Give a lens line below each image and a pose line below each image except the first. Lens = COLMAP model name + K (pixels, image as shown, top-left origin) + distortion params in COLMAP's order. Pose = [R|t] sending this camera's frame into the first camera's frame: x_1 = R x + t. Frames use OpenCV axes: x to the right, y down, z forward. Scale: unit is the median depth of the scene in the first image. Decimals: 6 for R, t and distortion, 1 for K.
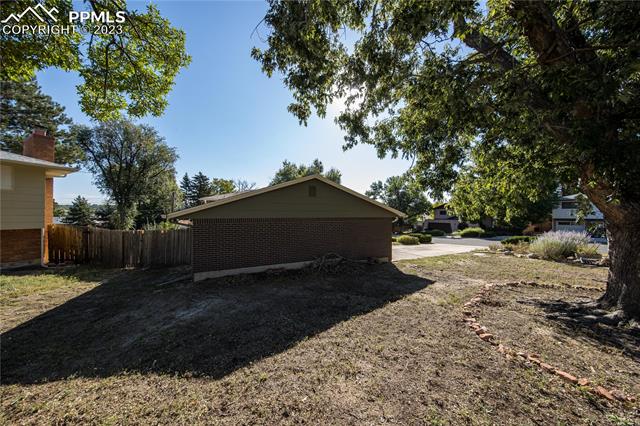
lens RADIAL K [[204.2, 0, 320.6], [0, 204.2, 214.4], [0, 0, 1]] dist [-0.002198, -0.000598]
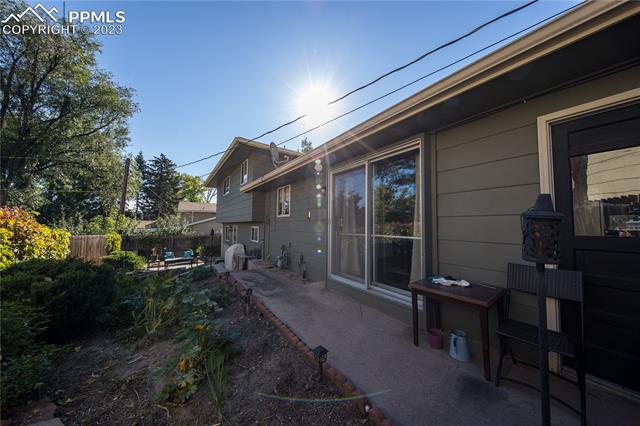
lens RADIAL K [[204.2, 0, 319.8], [0, 204.2, 215.1], [0, 0, 1]] dist [-0.002198, -0.000598]
pose [[0.982022, 0.024855, 0.187124, -0.223358], [-0.014841, 0.998391, -0.054729, 0.036178], [-0.188184, 0.050968, 0.980810, 0.270151]]
